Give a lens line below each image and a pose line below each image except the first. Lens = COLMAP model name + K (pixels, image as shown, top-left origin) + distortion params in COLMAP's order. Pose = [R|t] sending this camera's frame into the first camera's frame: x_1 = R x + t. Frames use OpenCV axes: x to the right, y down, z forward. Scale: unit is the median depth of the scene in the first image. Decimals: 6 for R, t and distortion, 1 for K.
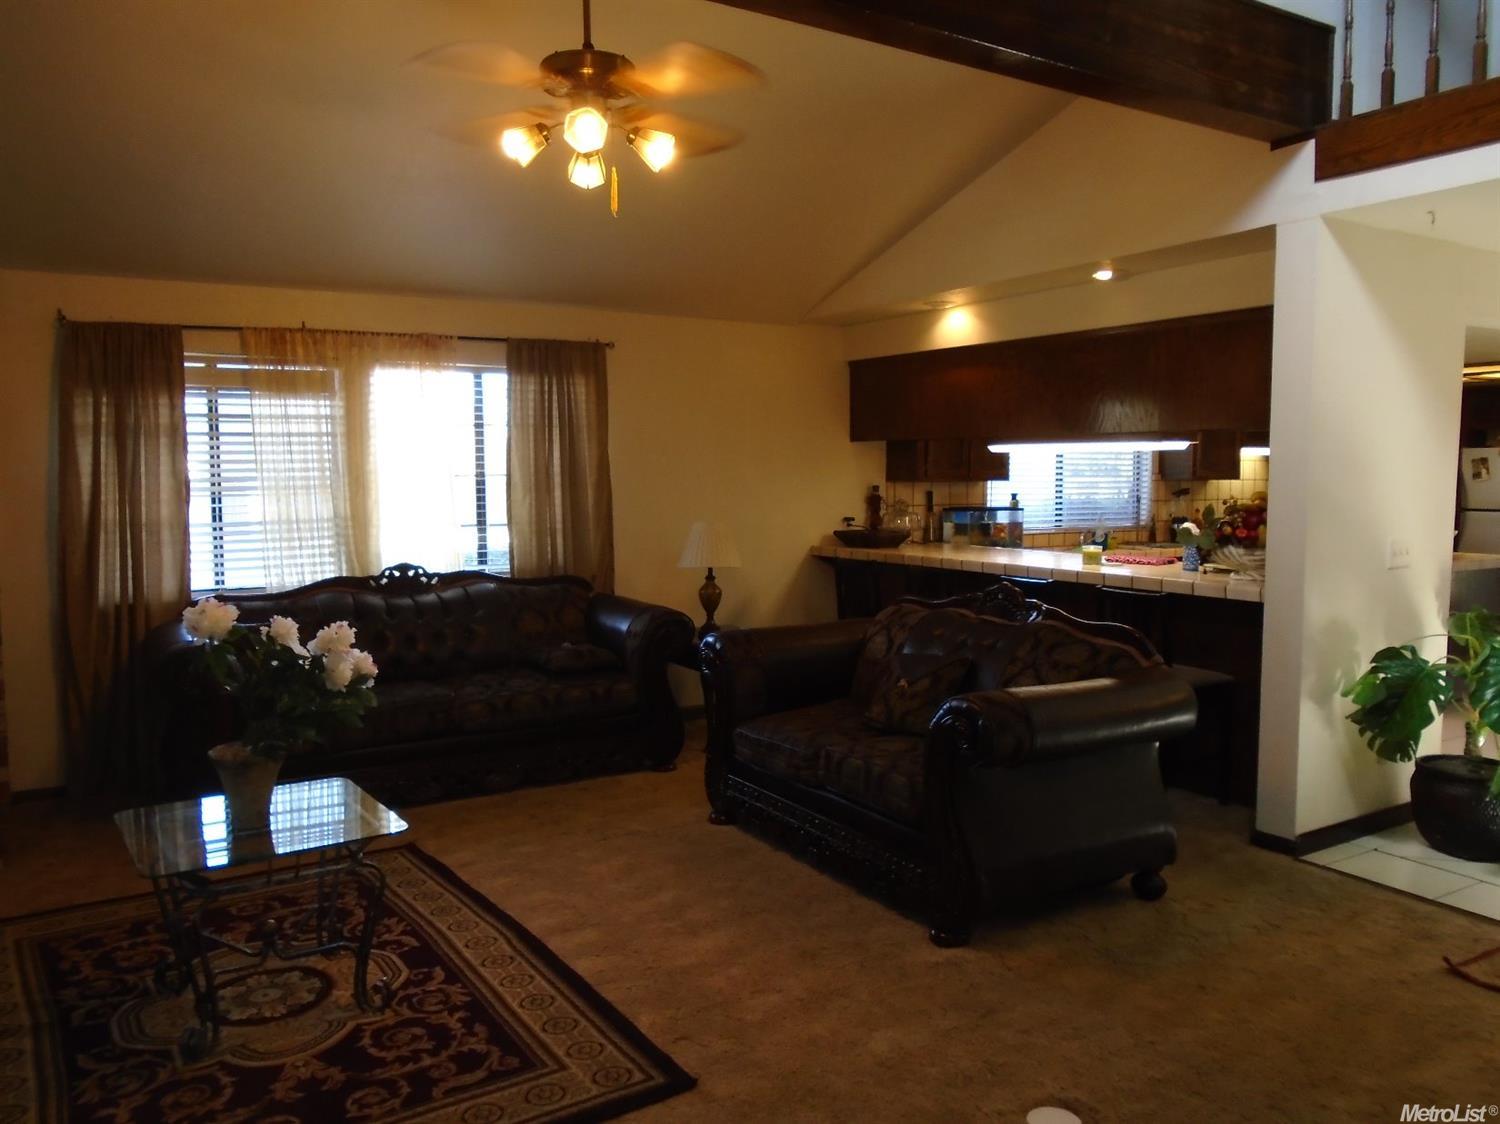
lens RADIAL K [[1164.5, 0, 741.9], [0, 1164.5, 552.9], [0, 0, 1]] dist [0.006554, -0.011798]
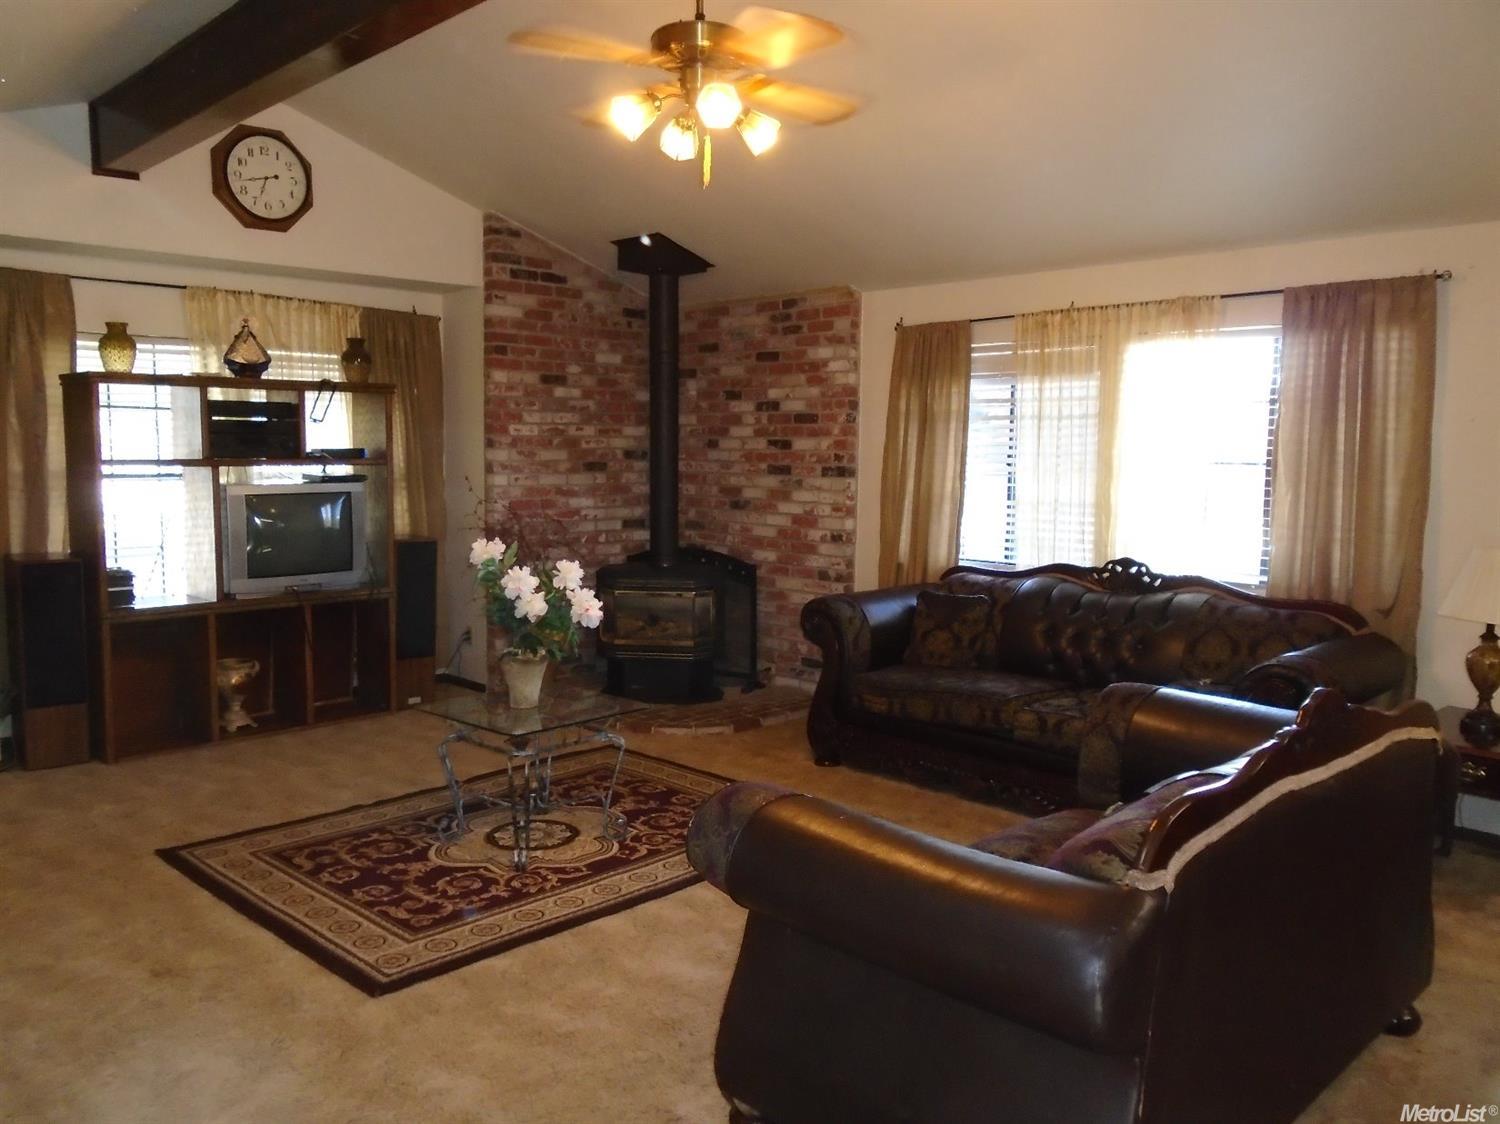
lens RADIAL K [[1164.5, 0, 742.5], [0, 1164.5, 566.0], [0, 0, 1]] dist [0.006554, -0.011798]
pose [[0.221274, 0.111313, -0.968838, 0.652446], [-0.081954, 0.992073, 0.095265, -0.058689], [0.971762, 0.058321, 0.228642, 0.632146]]
